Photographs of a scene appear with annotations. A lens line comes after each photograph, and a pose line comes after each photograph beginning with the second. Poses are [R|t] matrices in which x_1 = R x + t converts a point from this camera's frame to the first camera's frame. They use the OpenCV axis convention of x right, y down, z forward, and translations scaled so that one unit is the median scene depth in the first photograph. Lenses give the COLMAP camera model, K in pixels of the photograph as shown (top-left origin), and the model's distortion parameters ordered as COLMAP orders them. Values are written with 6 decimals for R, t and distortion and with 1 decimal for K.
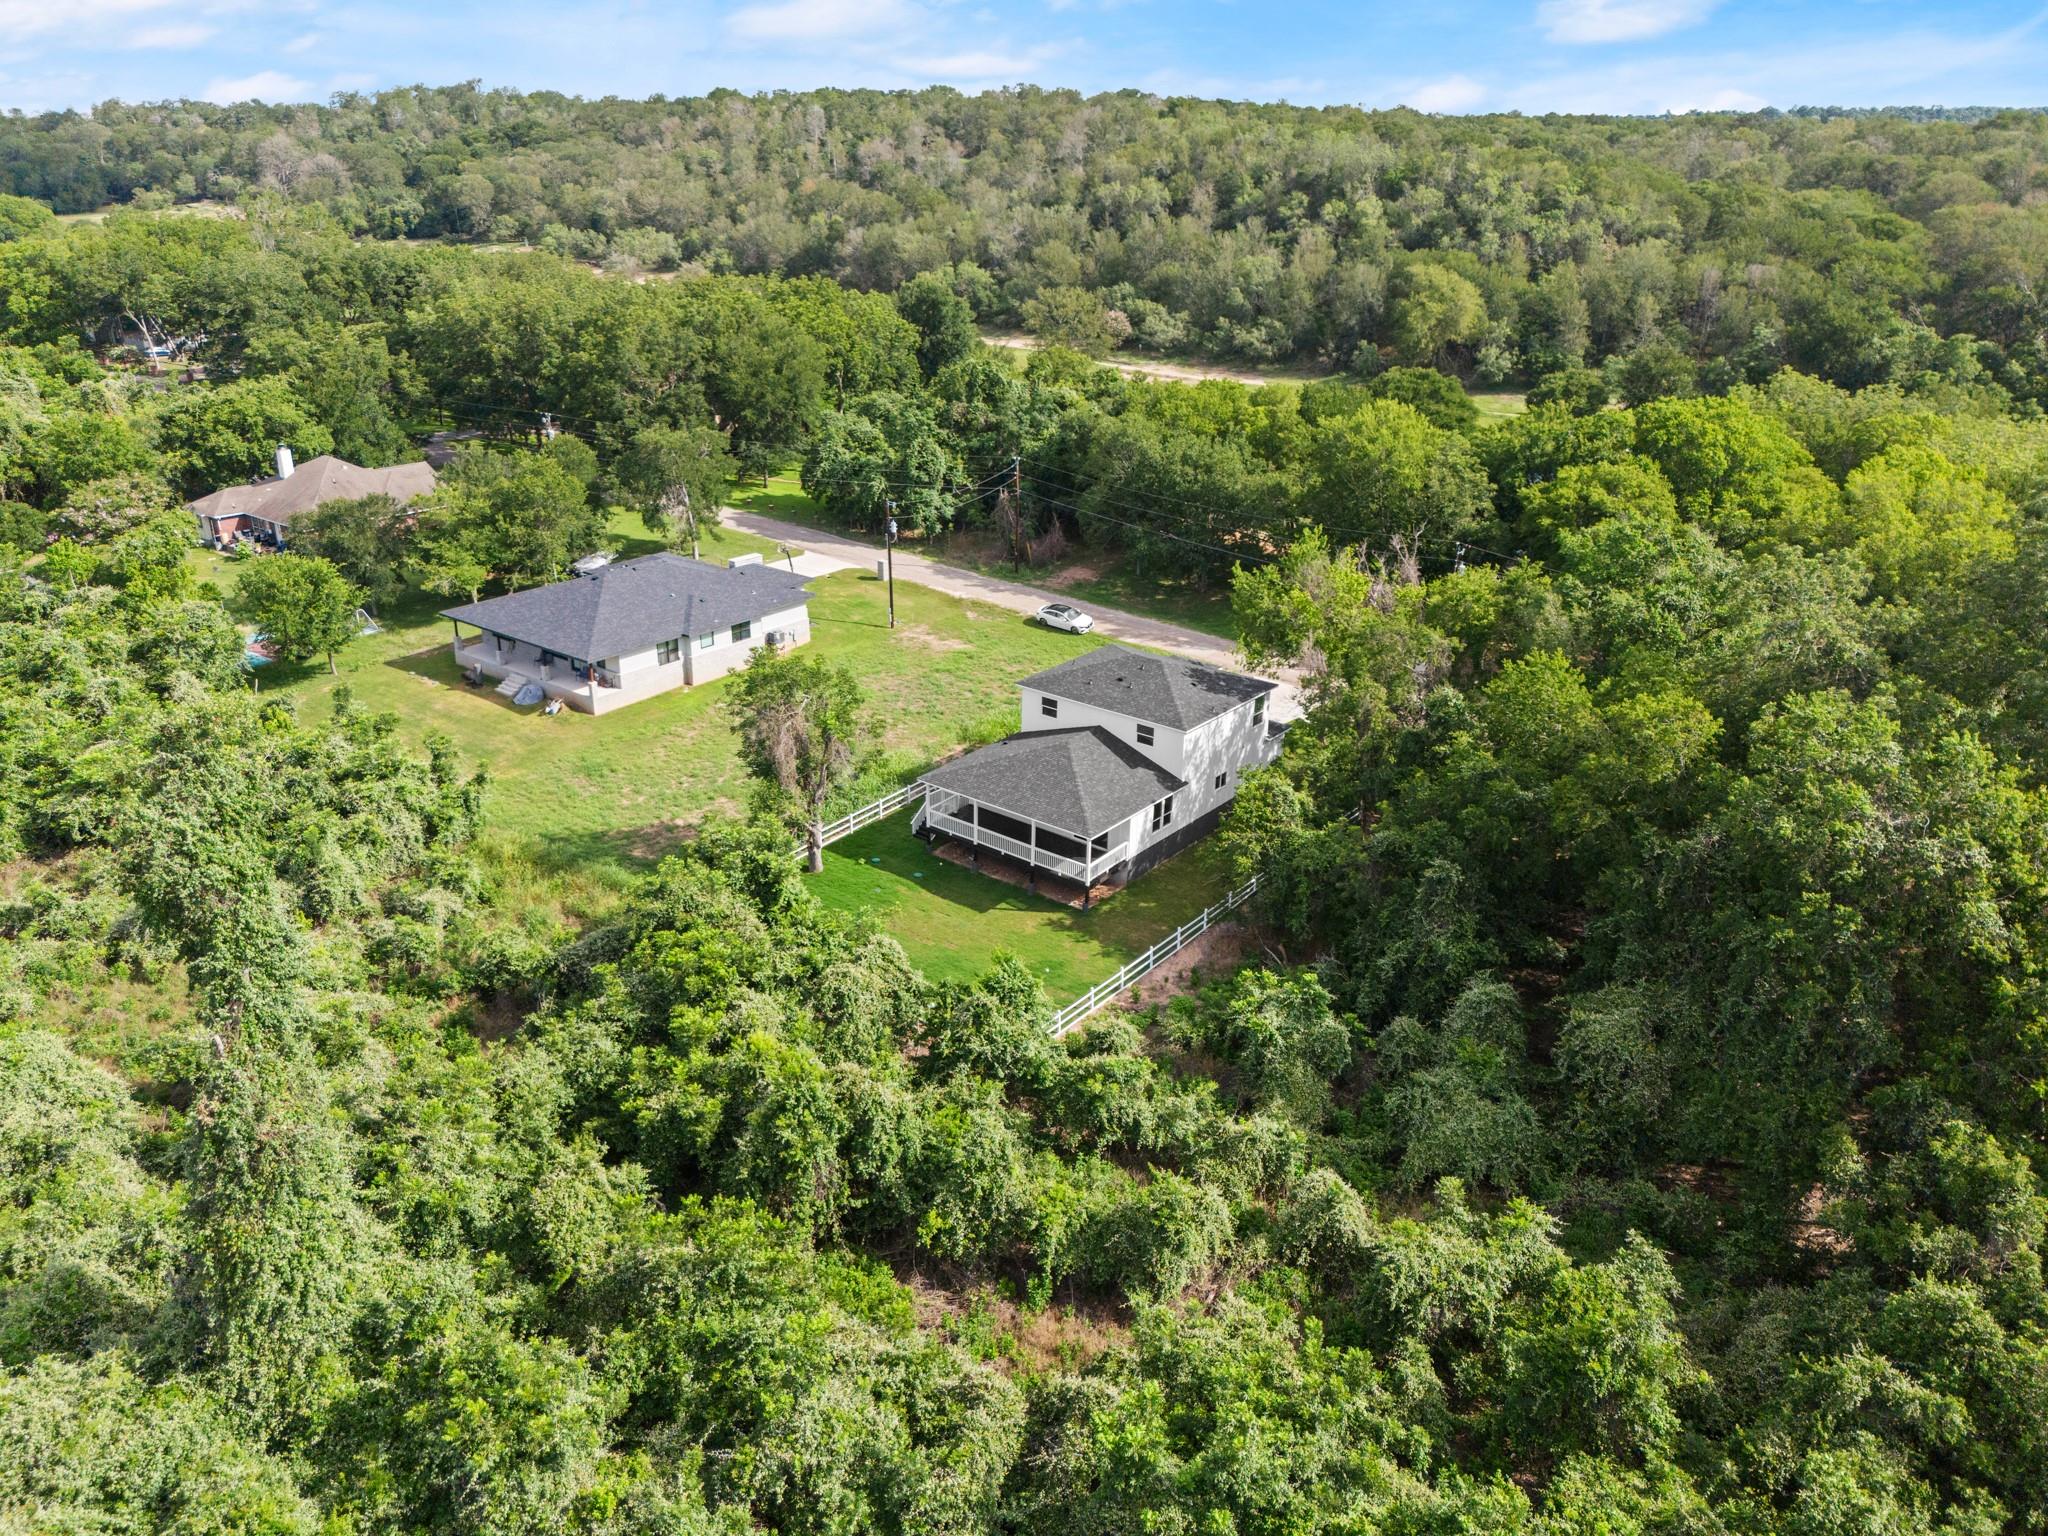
lens RADIAL K [[1513.1, 0, 1024.0], [0, 1513.1, 768.0], [0, 0, 1]] dist [0.056966, -0.038409]
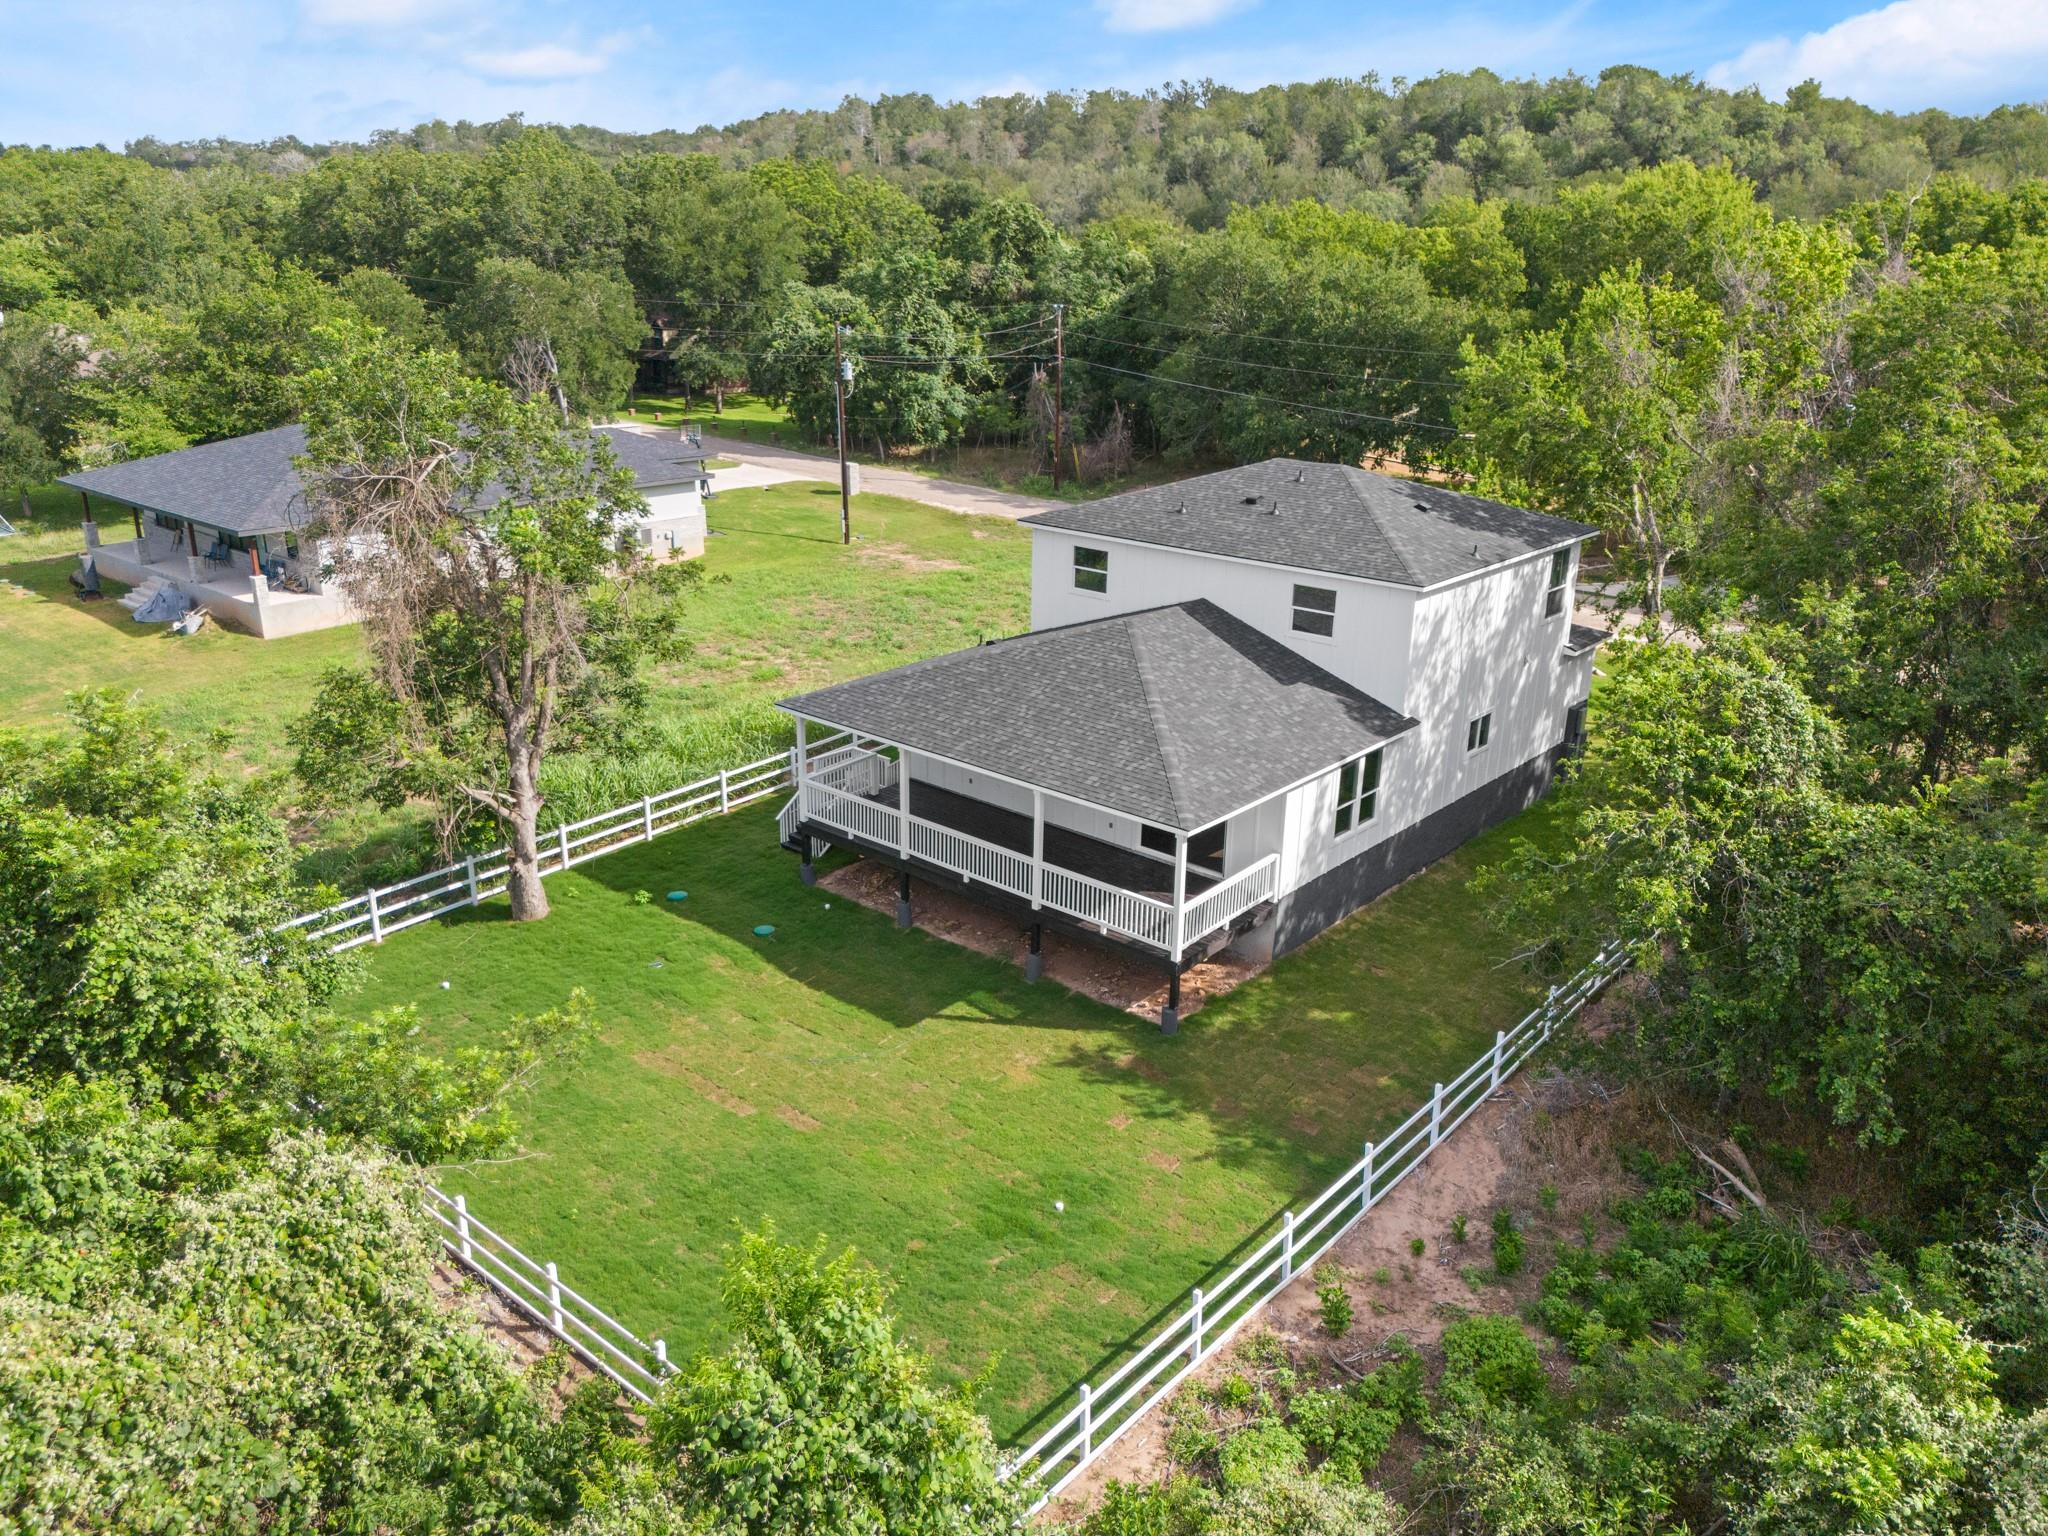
lens RADIAL K [[1513.1, 0, 1024.0], [0, 1513.1, 768.0], [0, 0, 1]] dist [0.056966, -0.038409]
pose [[0.998948, 0.015055, -0.043315, 0.017459], [-0.017672, 0.998001, -0.060680, 0.047422], [0.042315, 0.061381, 0.997217, 0.551698]]
